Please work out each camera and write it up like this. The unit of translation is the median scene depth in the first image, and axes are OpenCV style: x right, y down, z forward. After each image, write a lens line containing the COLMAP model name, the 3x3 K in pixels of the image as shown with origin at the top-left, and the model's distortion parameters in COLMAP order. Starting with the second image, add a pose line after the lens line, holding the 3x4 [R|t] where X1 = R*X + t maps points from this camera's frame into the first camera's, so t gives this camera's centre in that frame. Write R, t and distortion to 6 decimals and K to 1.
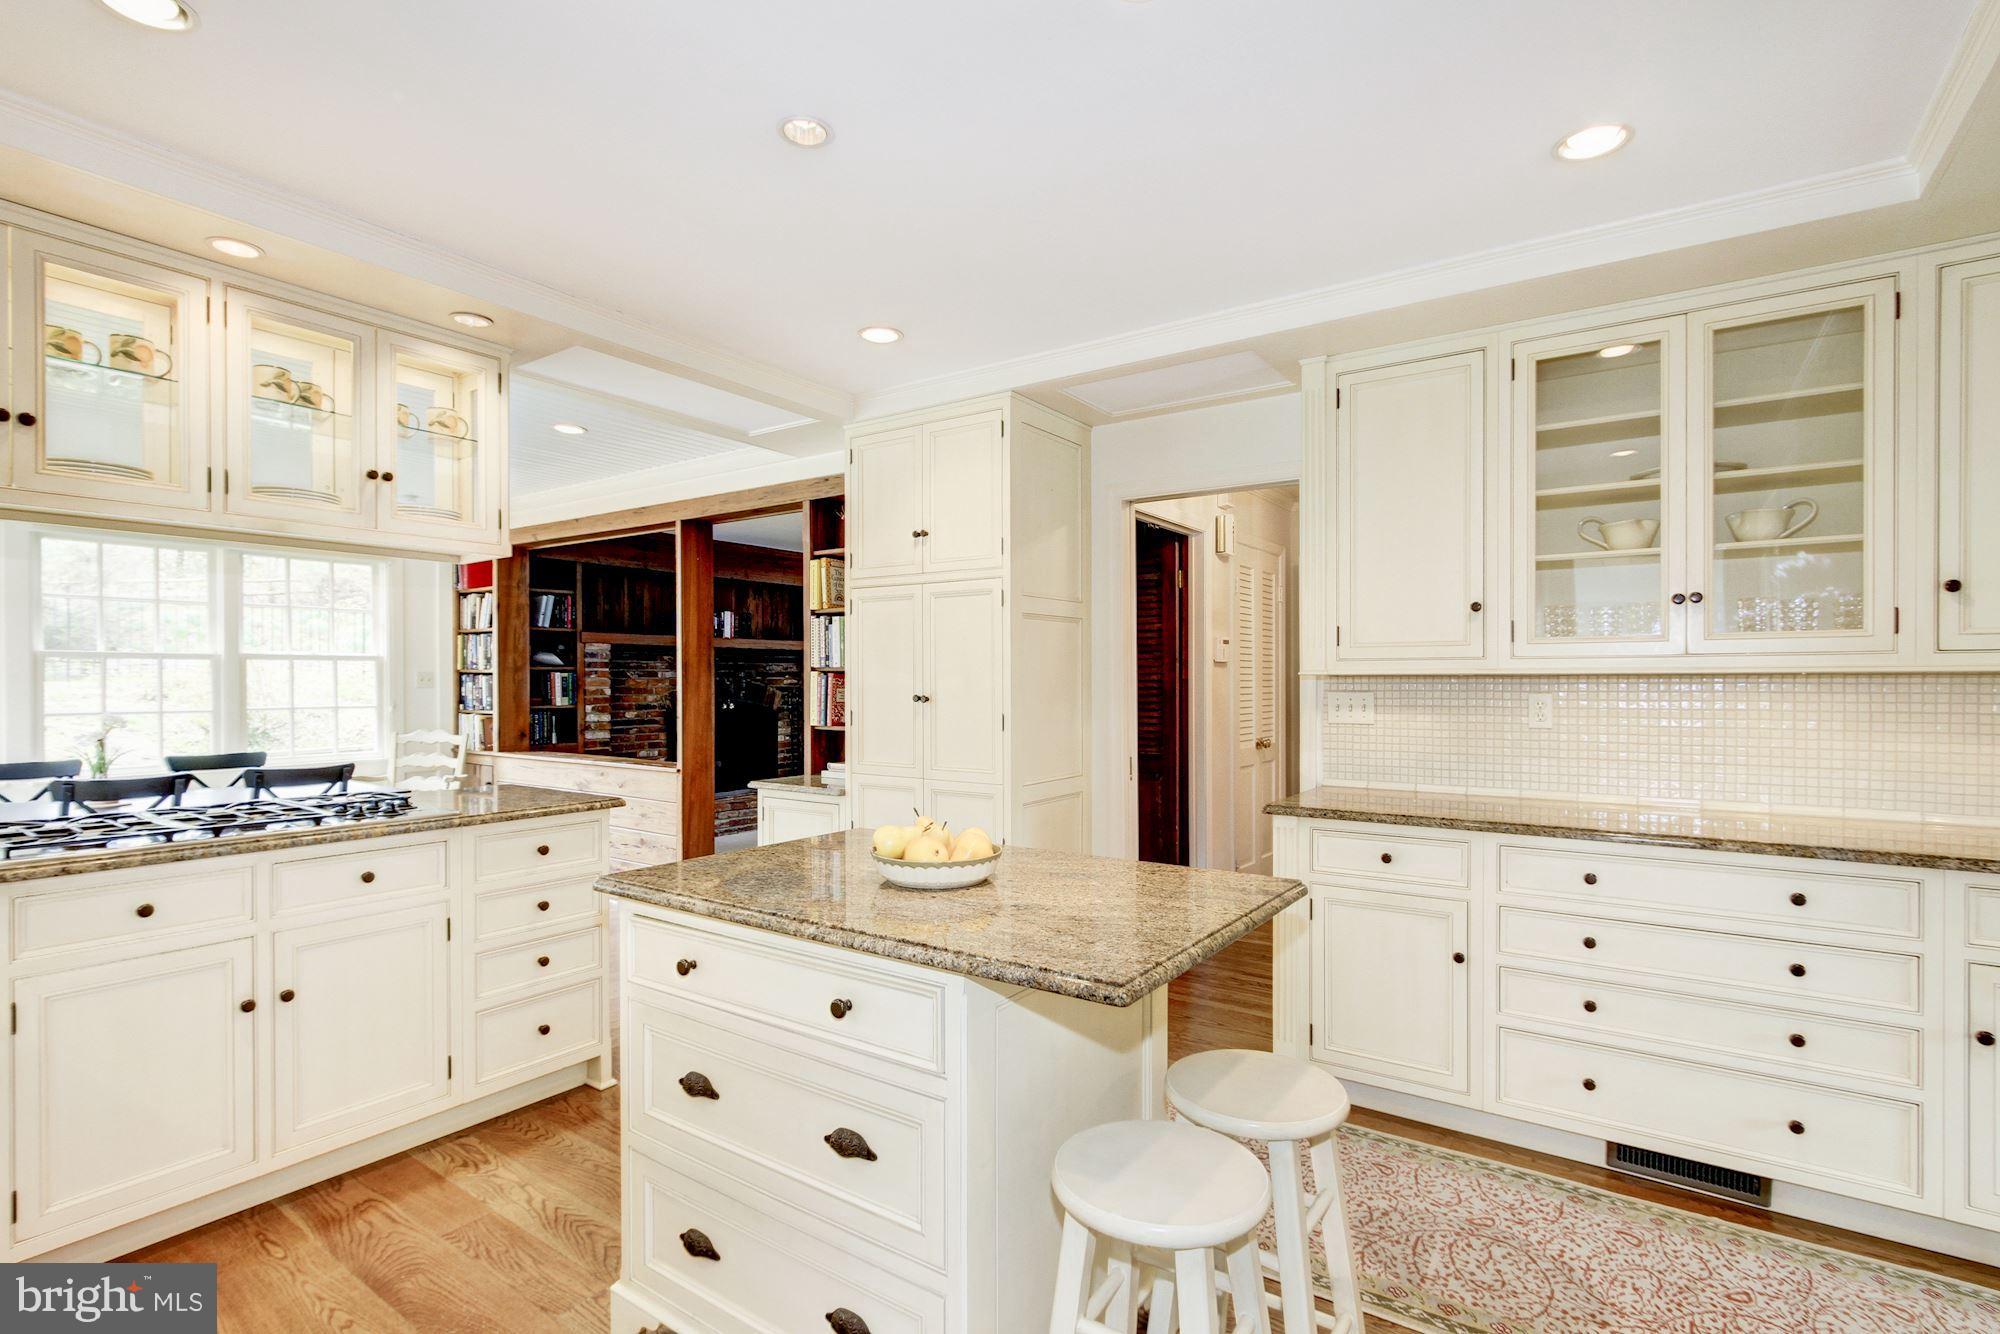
lens RADIAL K [[966.0, 0, 967.2], [0, 966.0, 681.0], [0, 0, 1]] dist [0.004973, 0.000472]
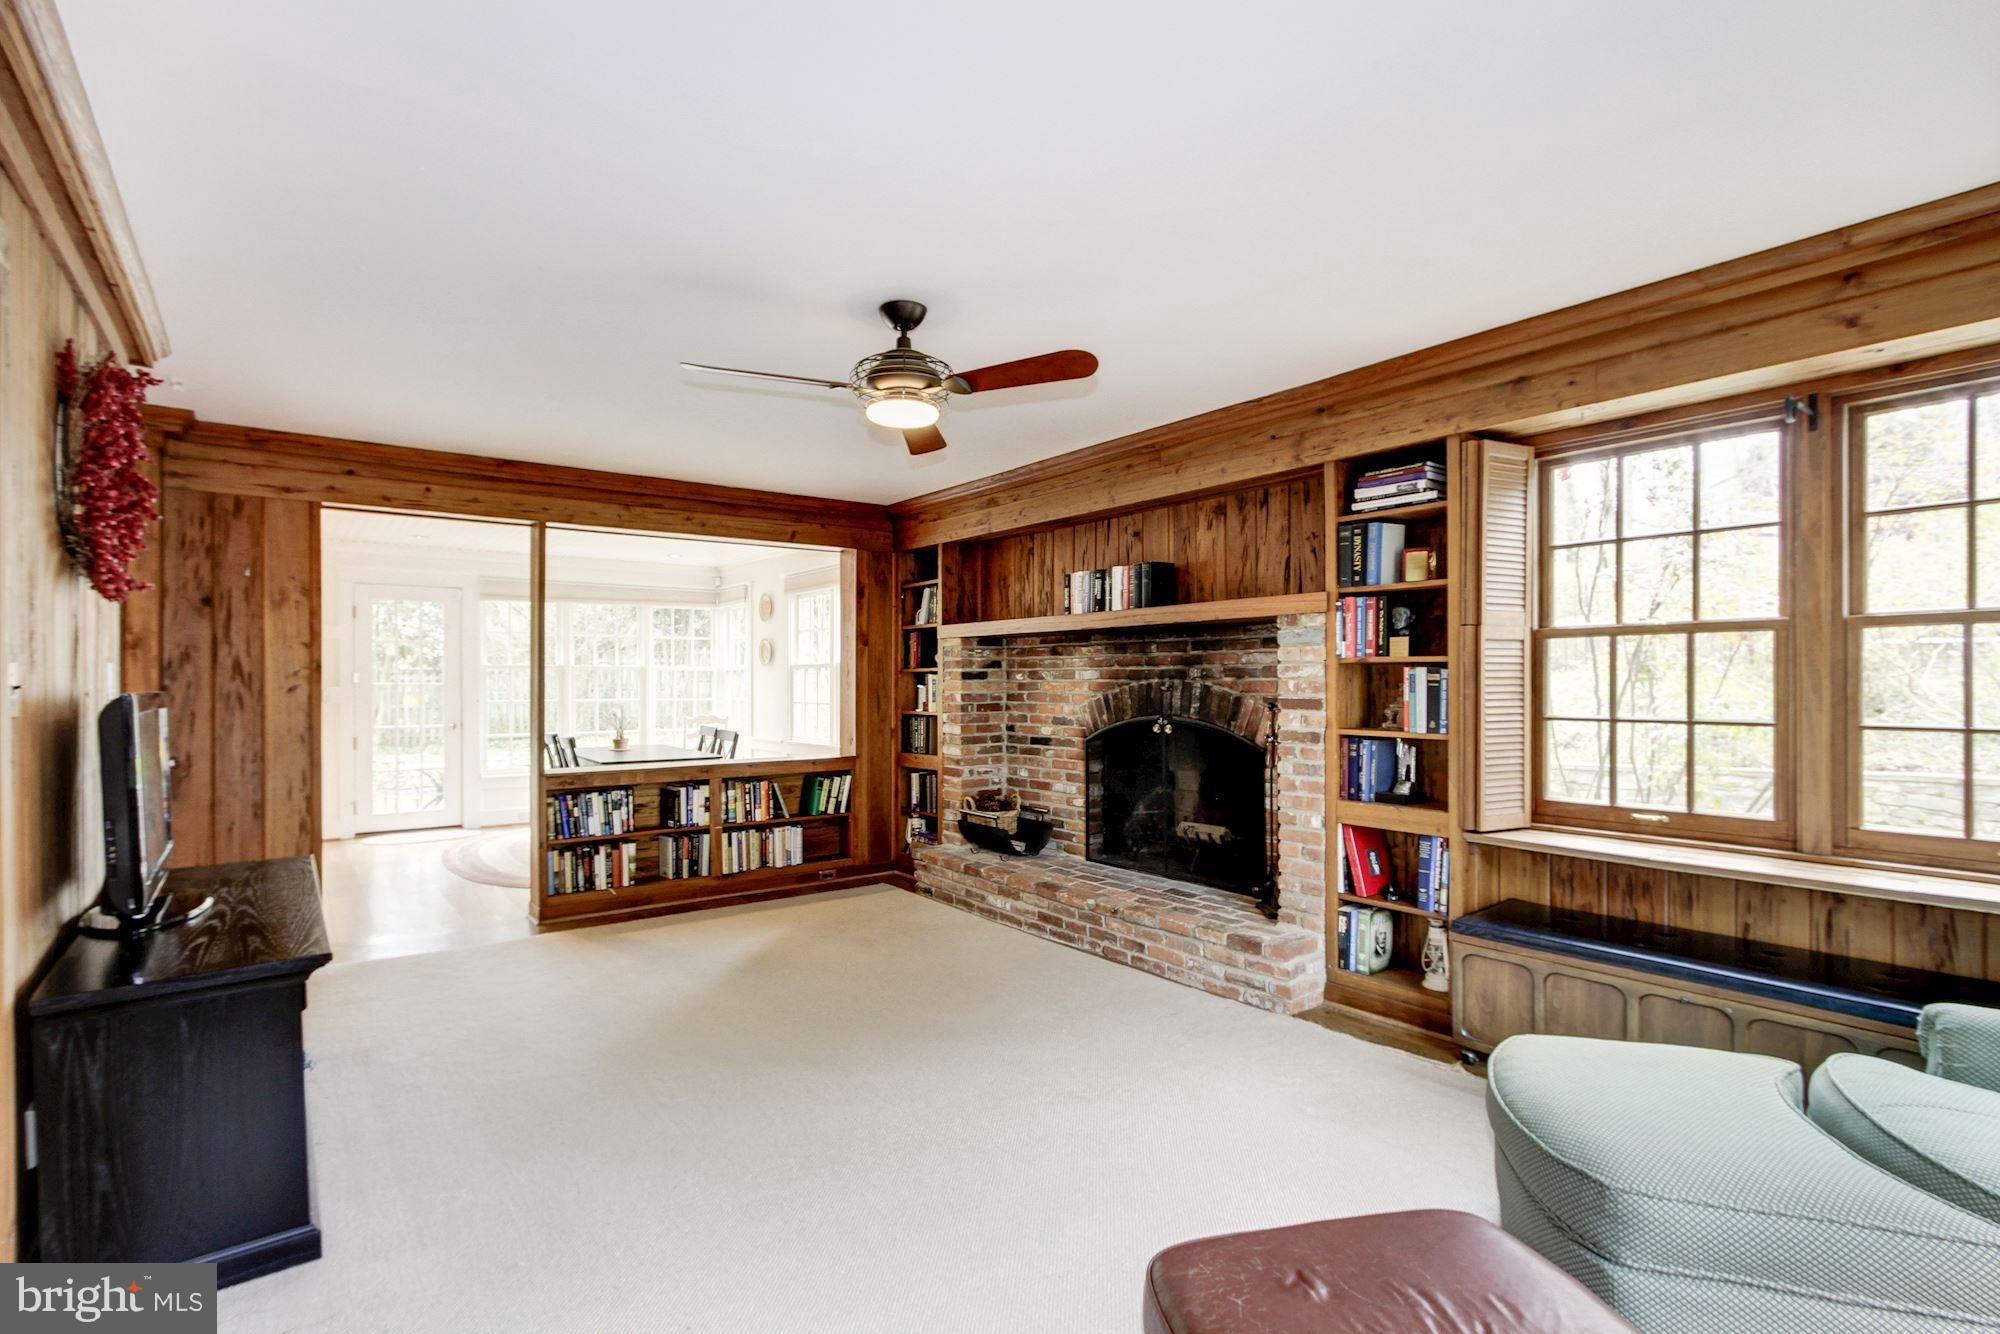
lens RADIAL K [[946.9, 0, 996.0], [0, 946.9, 685.9], [0, 0, 1]] dist [0.011071, 0.000748]
pose [[-0.271064, 0.000989, -0.962561, 0.380937], [-0.002867, 0.999994, 0.001834, -0.000103], [0.962557, 0.003257, -0.271060, 1.259223]]
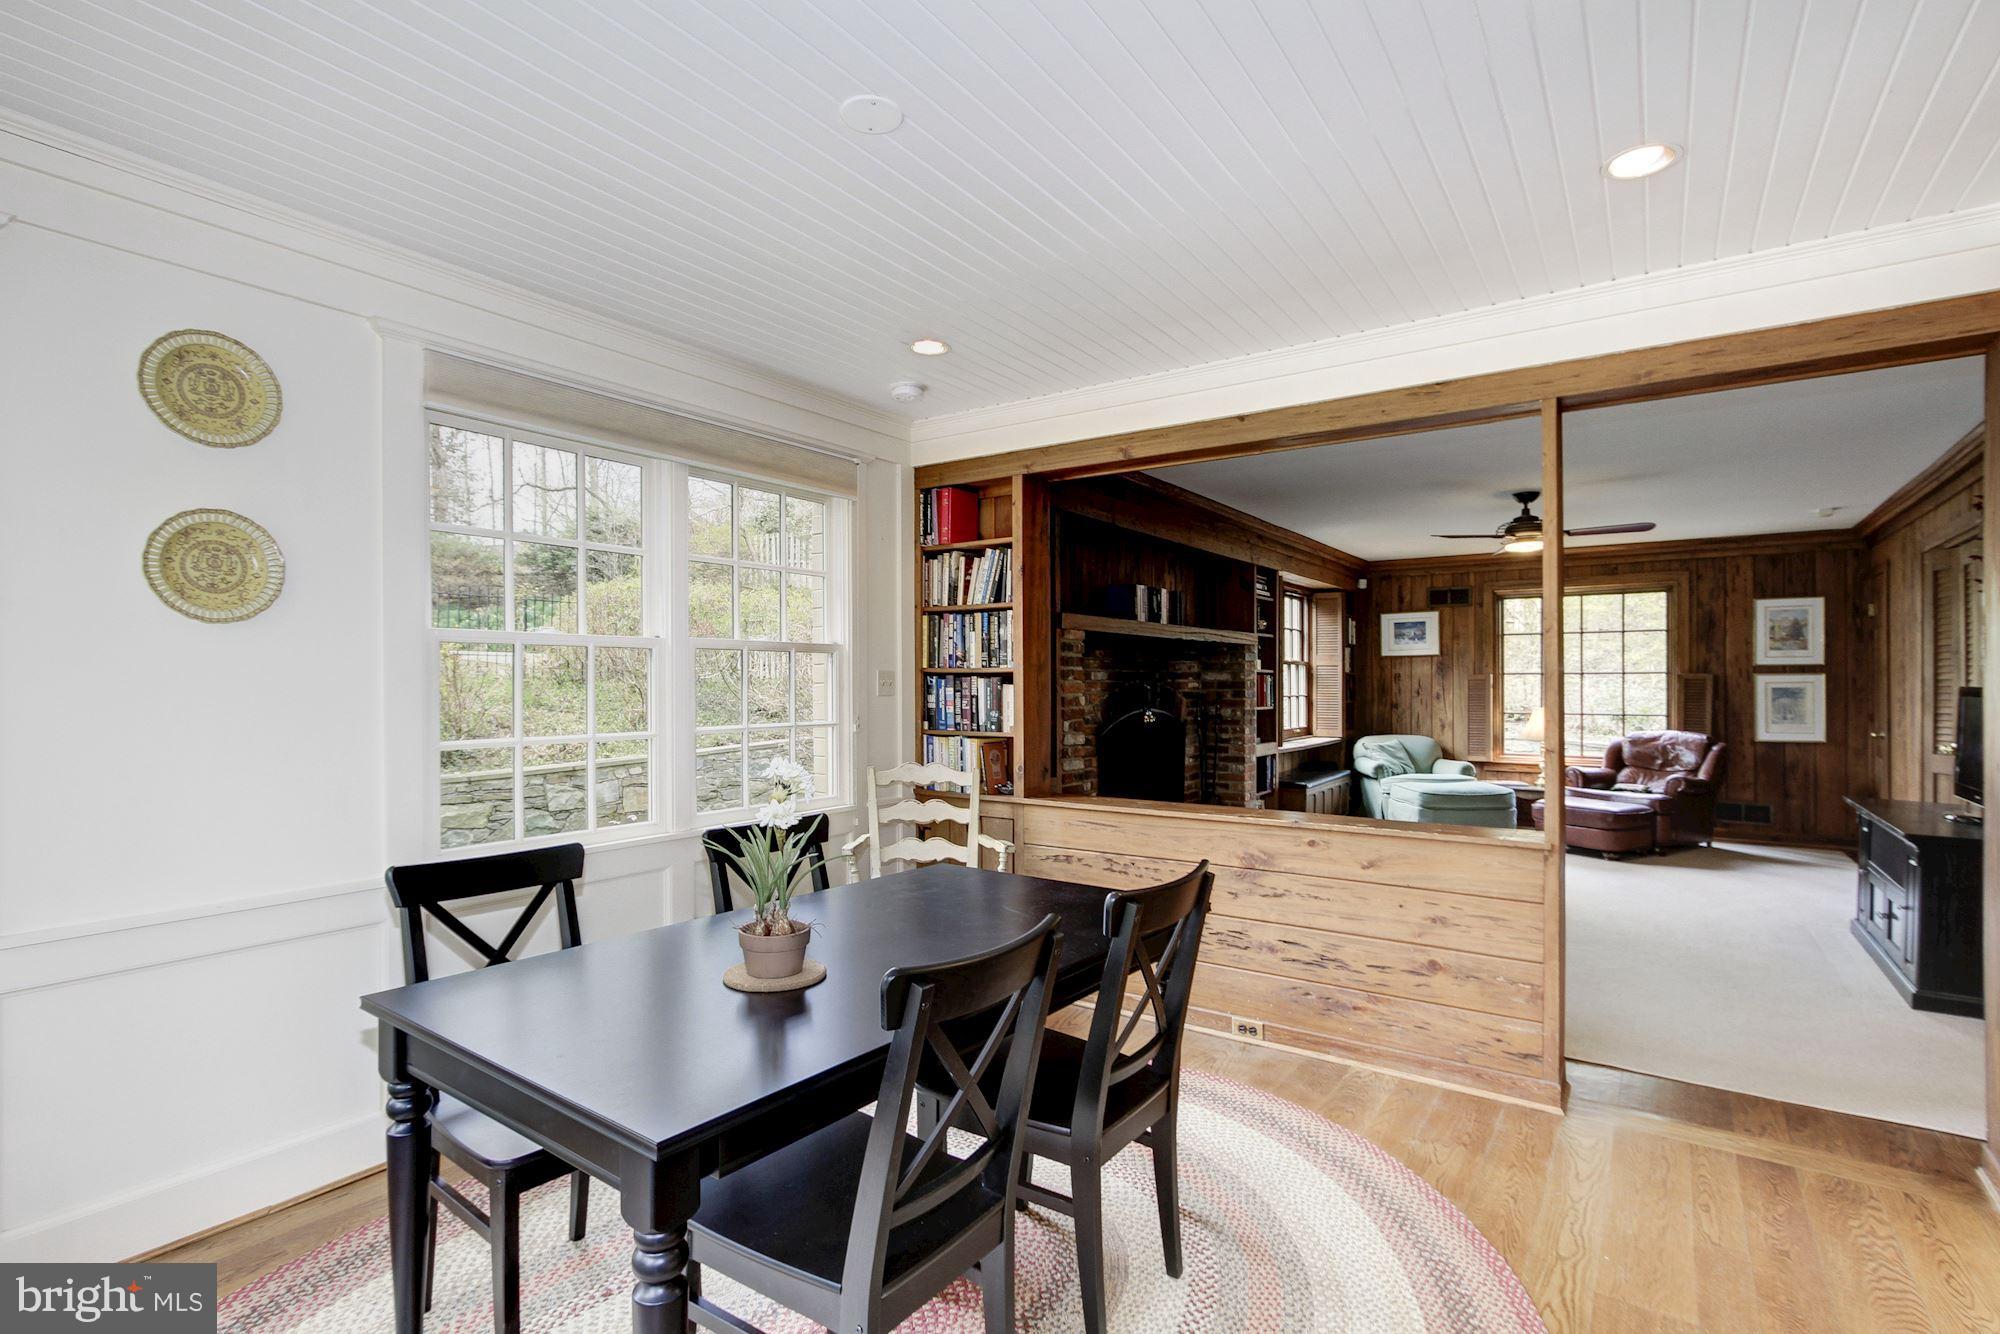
lens RADIAL K [[946.9, 0, 996.0], [0, 946.9, 685.9], [0, 0, 1]] dist [0.011071, 0.000748]
pose [[0.999537, -0.002951, 0.030280, -0.459428], [0.002892, 0.999994, 0.001982, -0.000977], [-0.030286, -0.001894, 0.999539, 0.334448]]
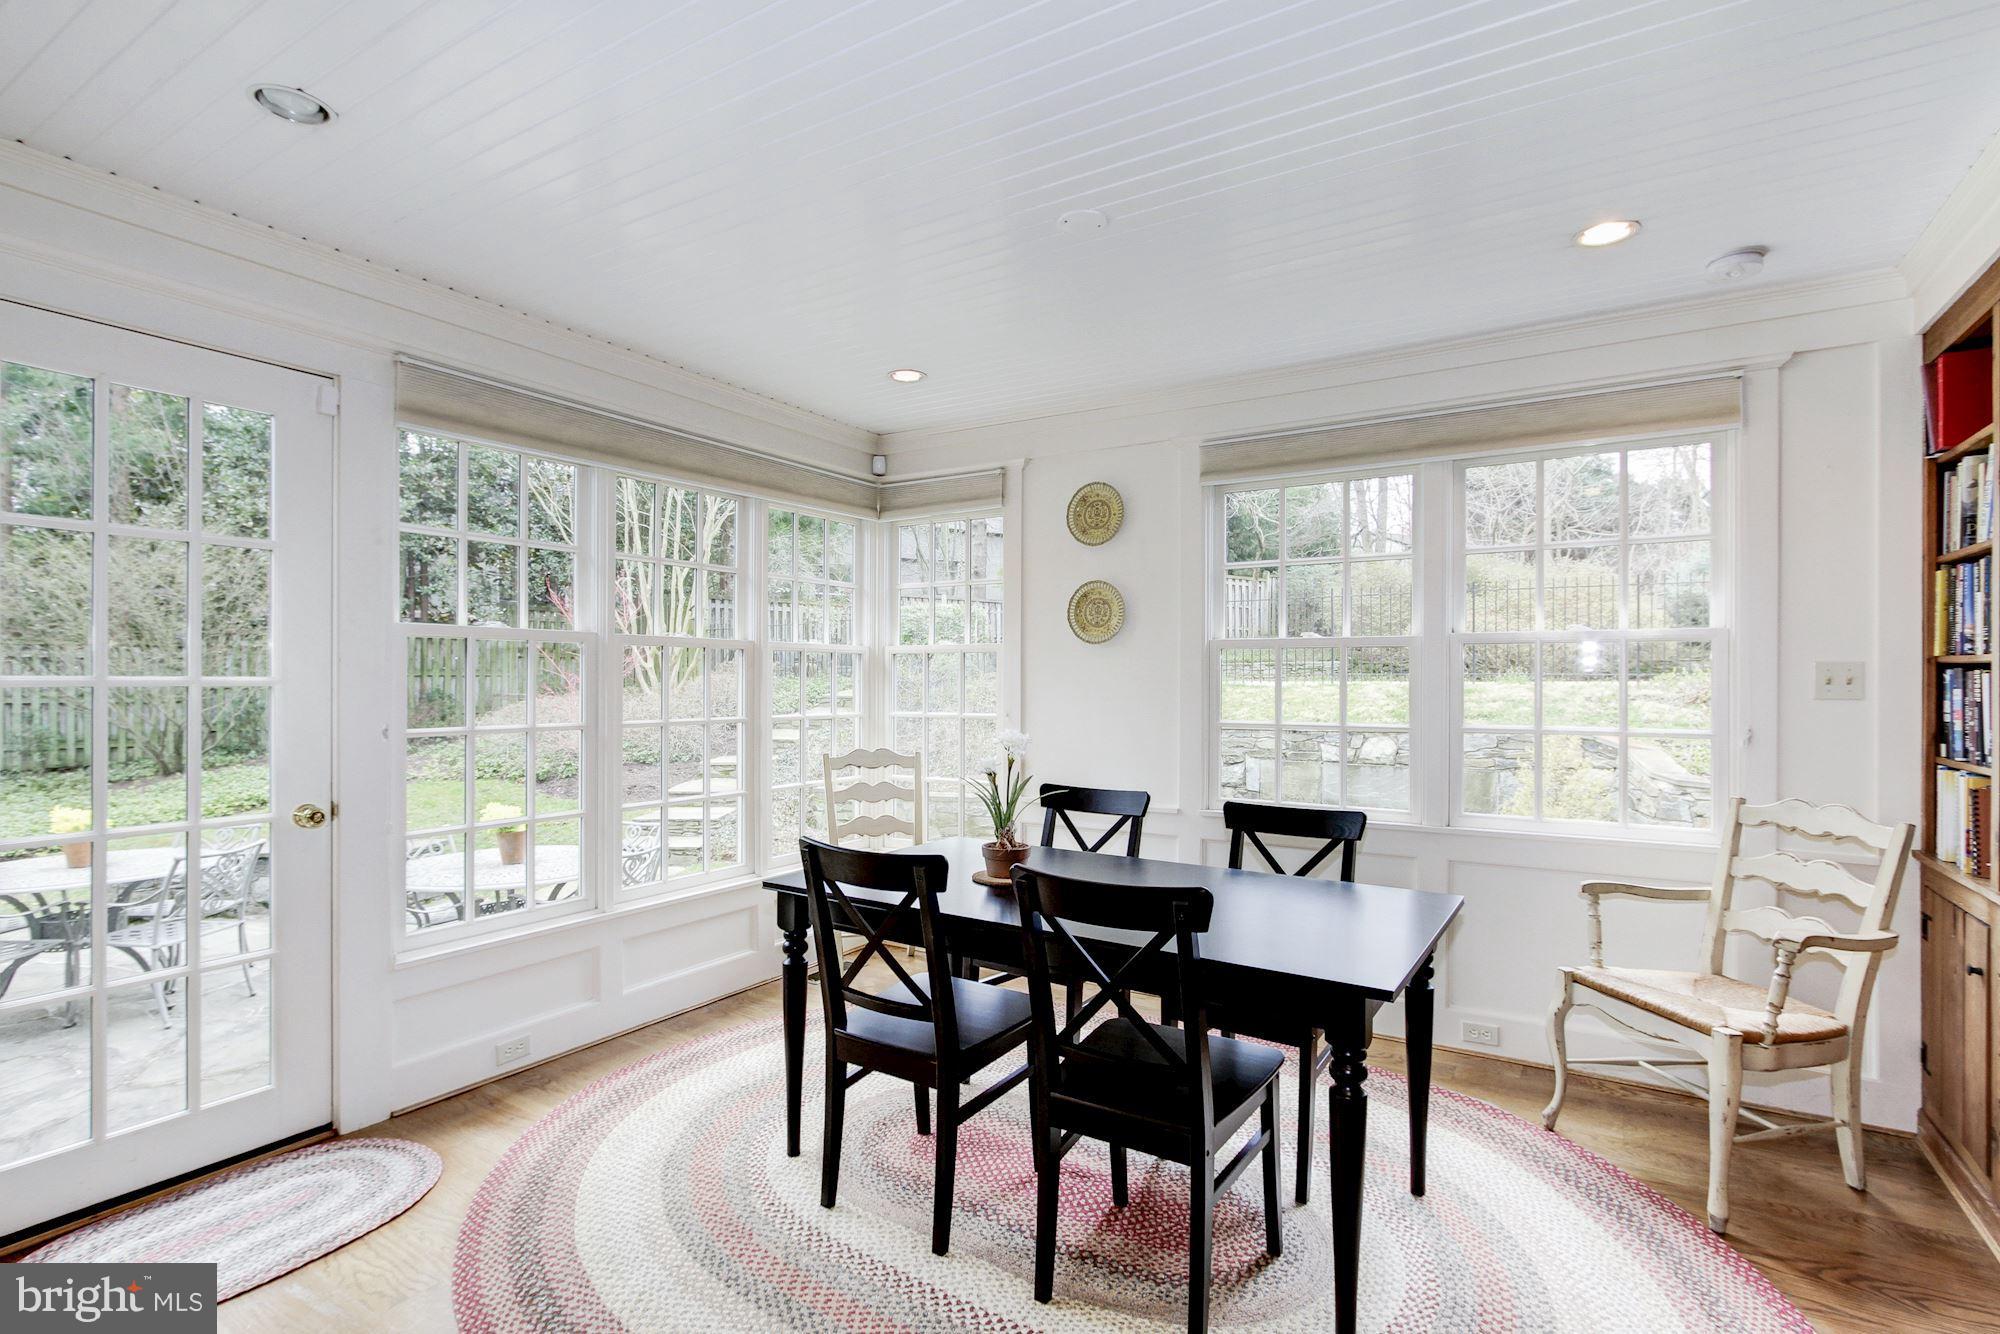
lens RADIAL K [[966.0, 0, 967.2], [0, 966.0, 681.0], [0, 0, 1]] dist [0.004973, 0.000472]
pose [[0.099215, 0.001484, -0.995065, -0.153301], [-0.004202, 0.999991, 0.001072, -0.000374], [0.995057, 0.004075, 0.099220, 0.520528]]
